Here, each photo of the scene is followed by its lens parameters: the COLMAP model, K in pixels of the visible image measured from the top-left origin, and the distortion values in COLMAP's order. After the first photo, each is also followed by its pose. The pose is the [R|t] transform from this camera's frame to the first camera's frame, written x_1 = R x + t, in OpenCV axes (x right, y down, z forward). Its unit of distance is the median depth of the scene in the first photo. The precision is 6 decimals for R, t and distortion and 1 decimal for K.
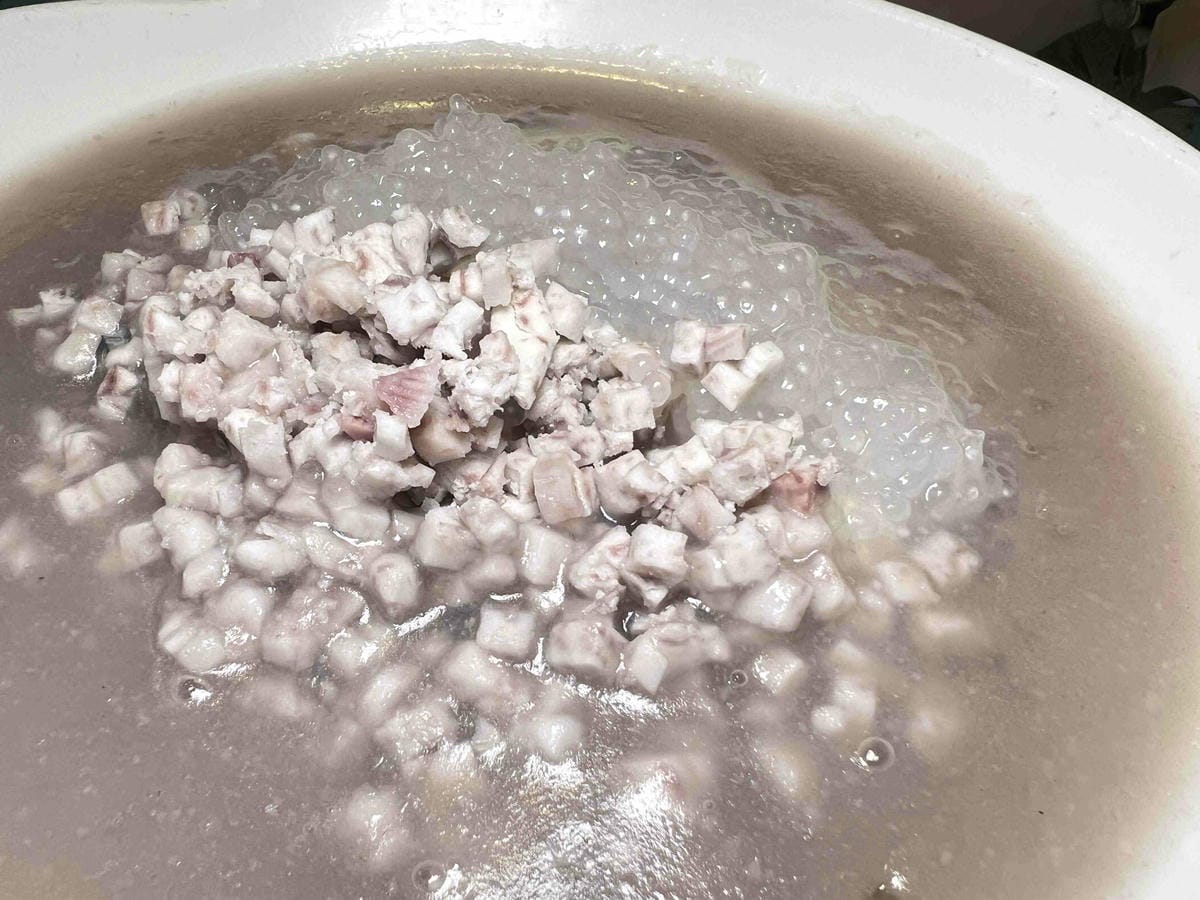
lens RADIAL K [[909.0, 0, 556.4], [0, 909.0, 521.5], [0, 0, 1]] dist [-0.006914, -0.000032]
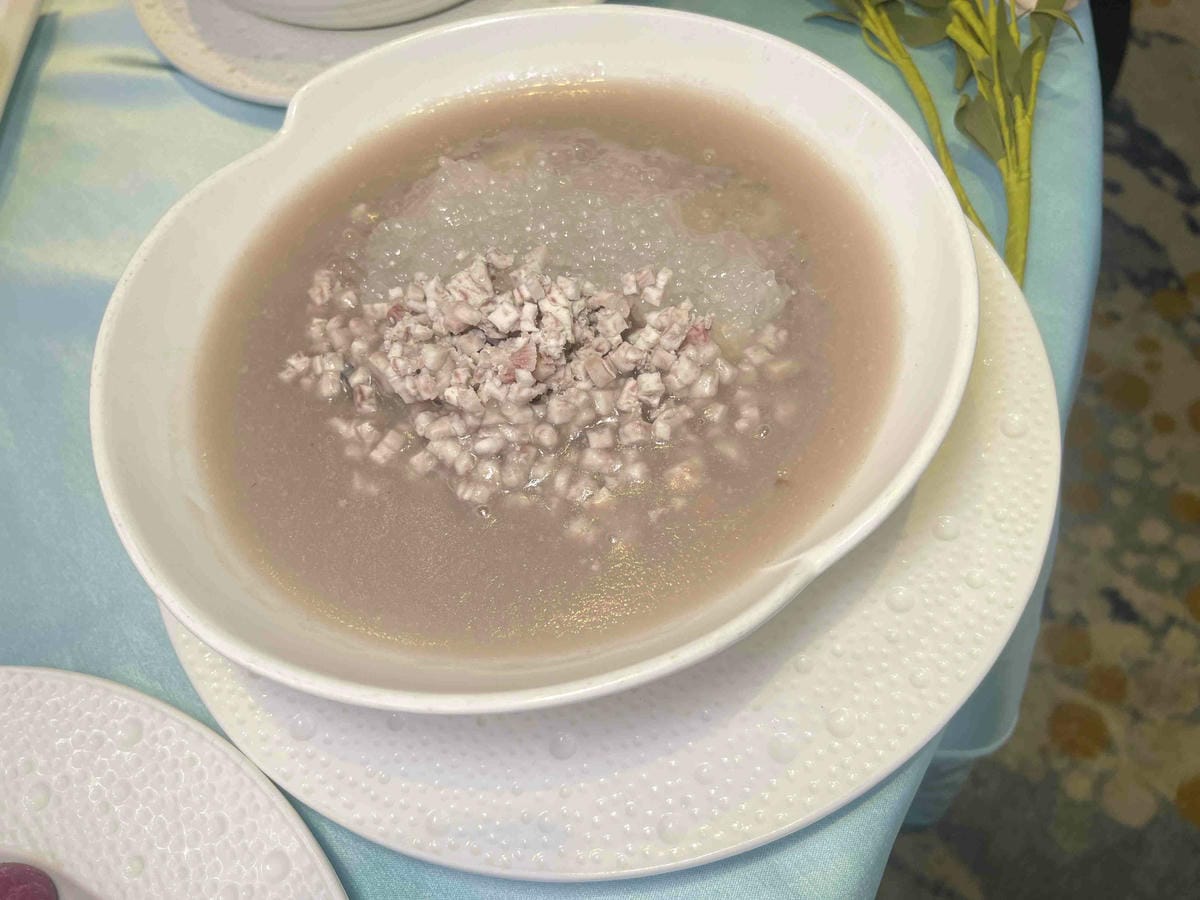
lens RADIAL K [[906.6, 0, 600.0], [0, 906.6, 450.0], [0, 0, 1]] dist [0.078122, -0.204967]
pose [[0.933254, -0.356837, 0.041278, -0.154665], [0.346281, 0.924247, 0.160798, -0.213881], [-0.095530, -0.135772, 0.986124, -1.218611]]
